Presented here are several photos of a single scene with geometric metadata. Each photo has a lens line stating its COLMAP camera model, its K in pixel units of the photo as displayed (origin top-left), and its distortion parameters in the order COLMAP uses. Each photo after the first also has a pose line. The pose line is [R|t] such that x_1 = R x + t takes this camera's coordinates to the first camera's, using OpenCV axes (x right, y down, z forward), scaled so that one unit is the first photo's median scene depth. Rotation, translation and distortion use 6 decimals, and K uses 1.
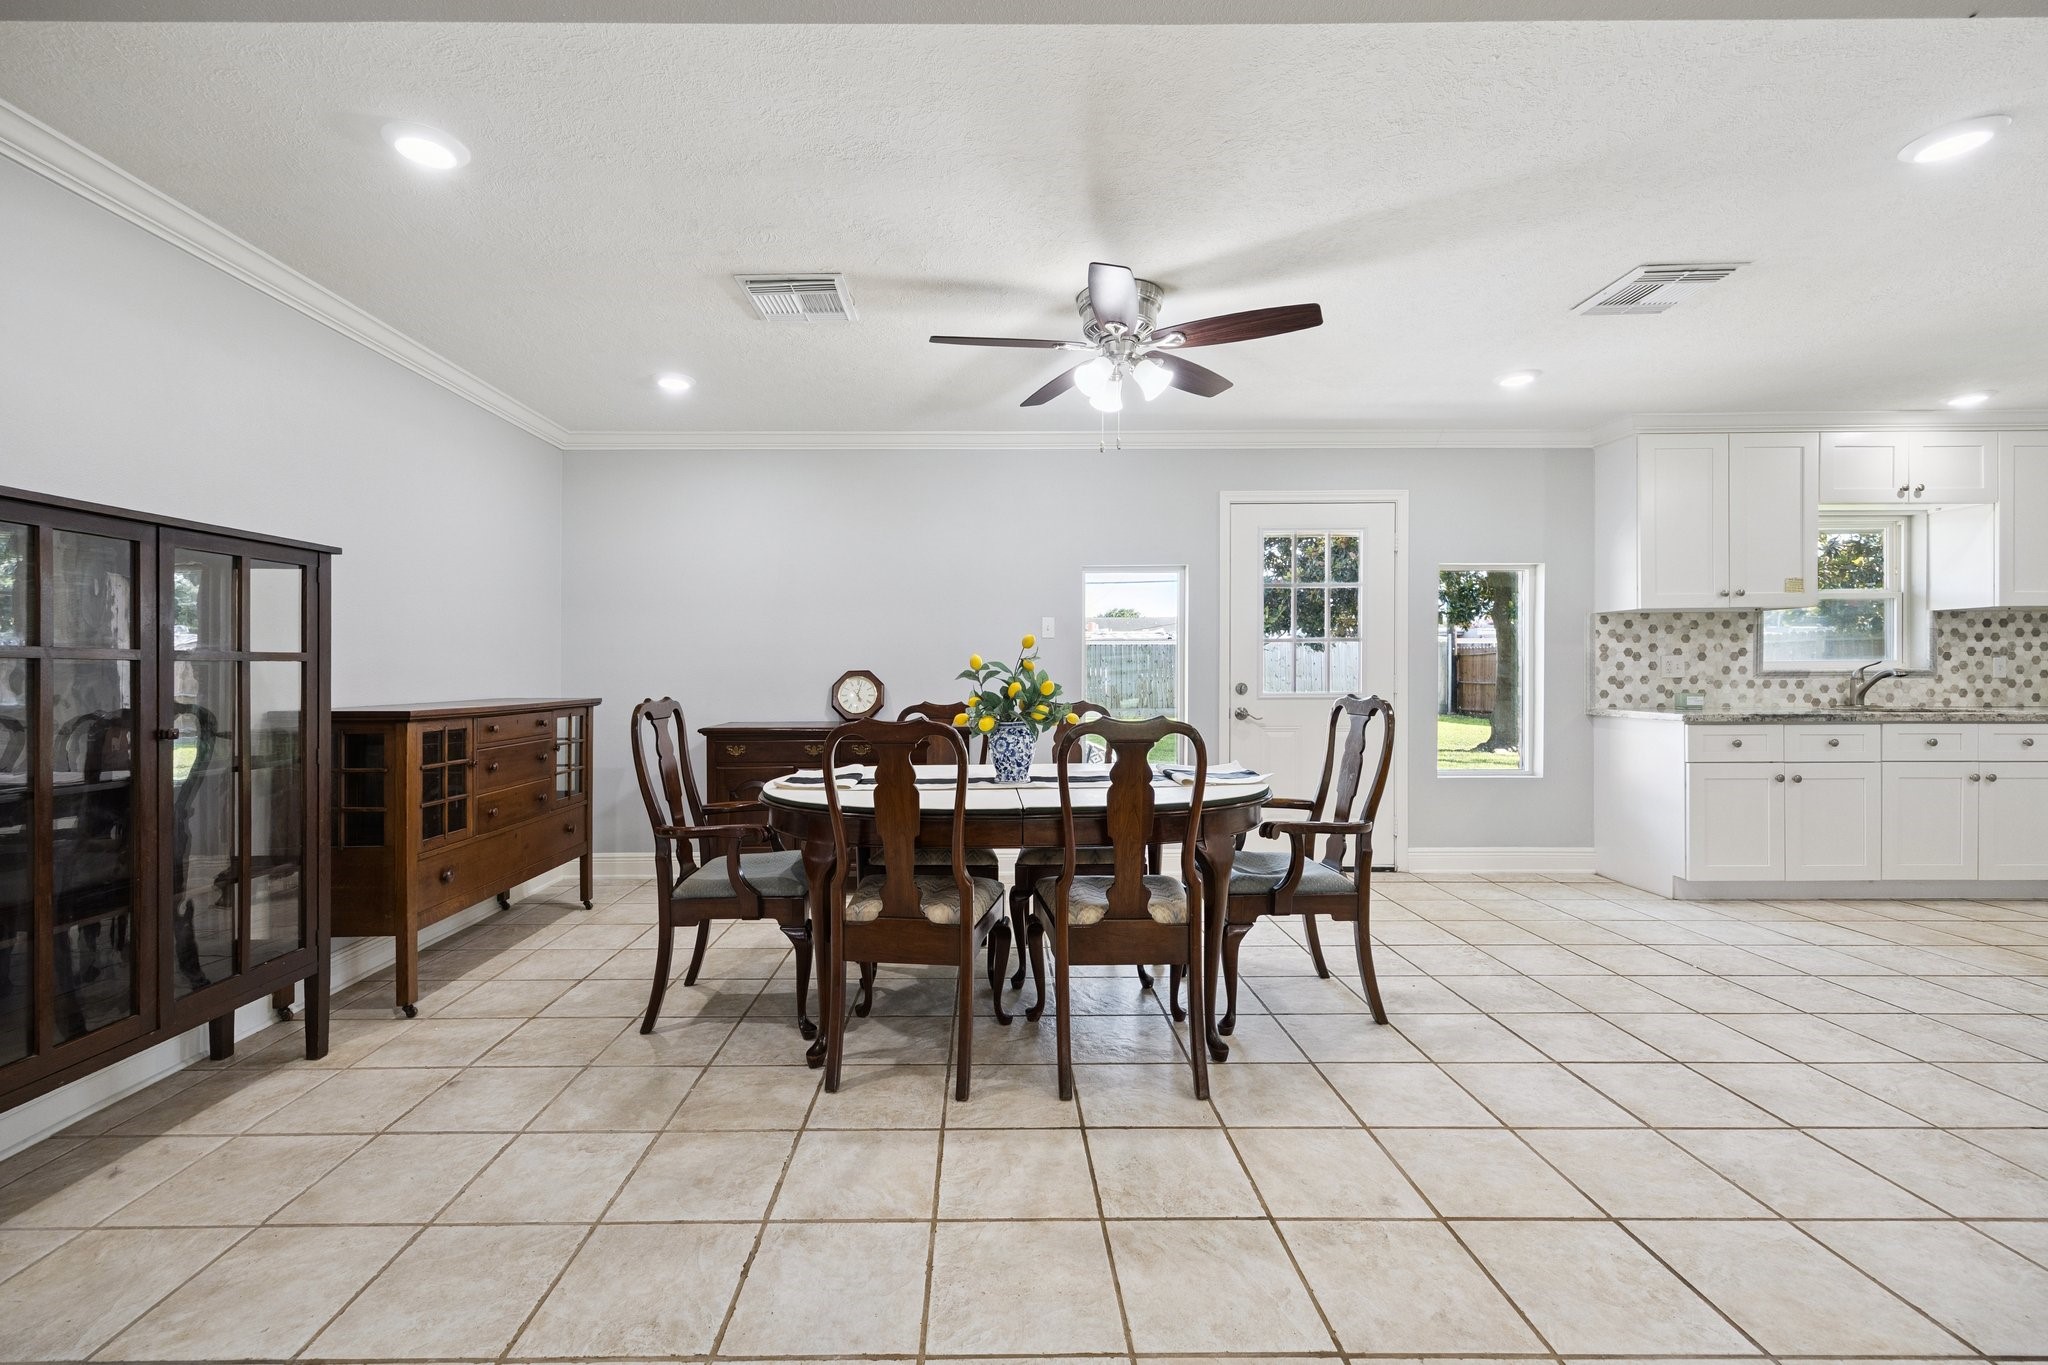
lens RADIAL K [[845.3, 0, 1022.1], [0, 845.3, 669.0], [0, 0, 1]] dist [0.001883, 0.000398]
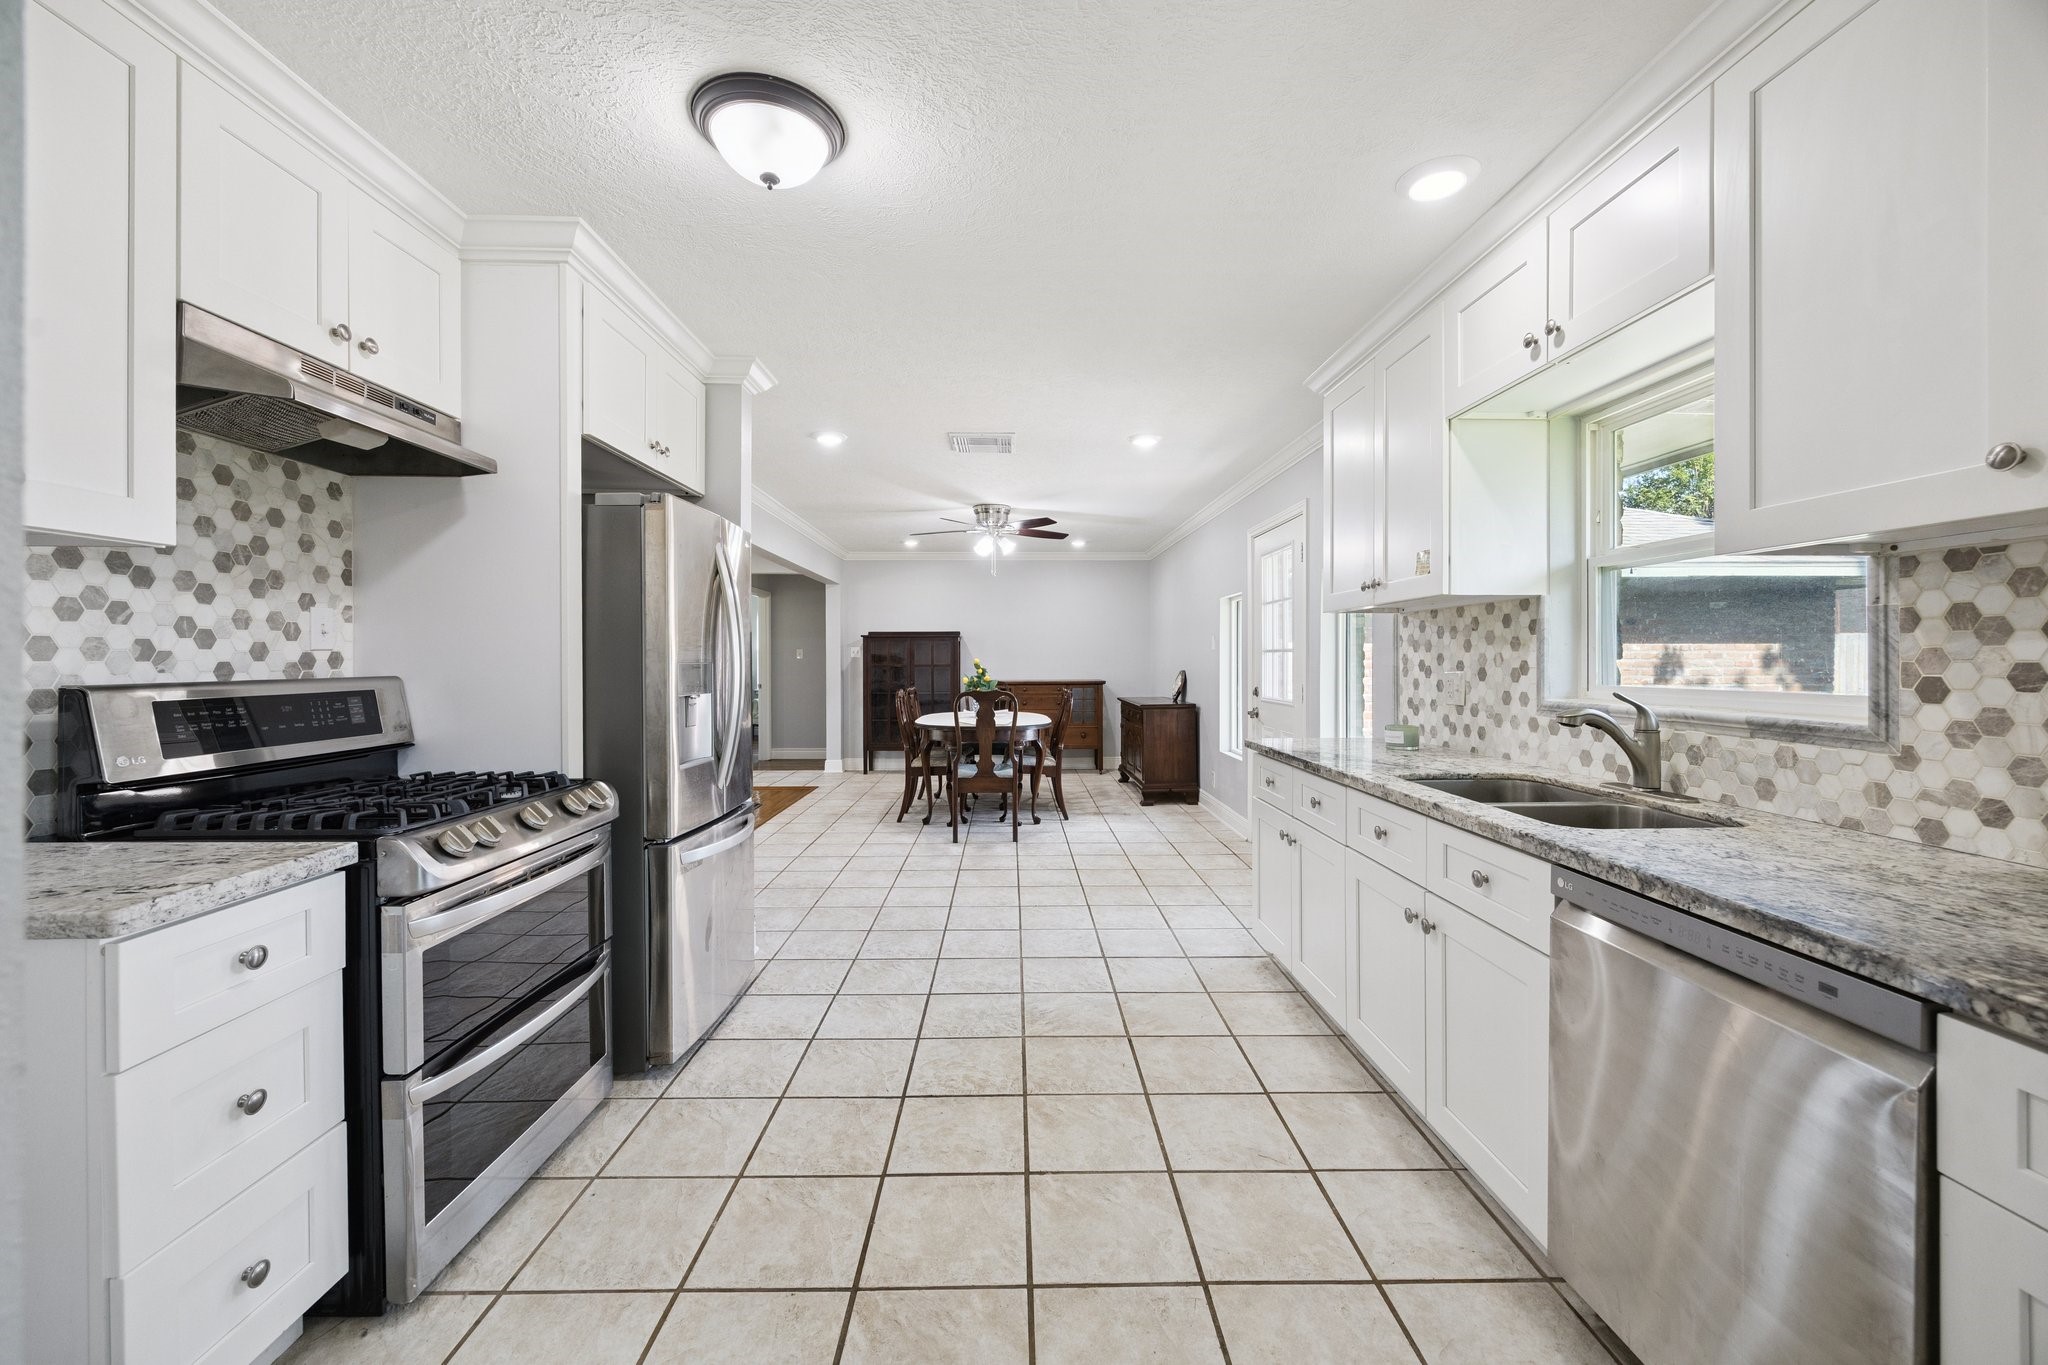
lens RADIAL K [[845.3, 0, 1022.1], [0, 845.3, 669.0], [0, 0, 1]] dist [0.001883, 0.000398]
pose [[-0.009589, 0.016900, -0.999811, 1.432873], [0.004522, 0.999848, 0.016857, -0.030607], [0.999944, -0.004359, -0.009663, 0.661400]]
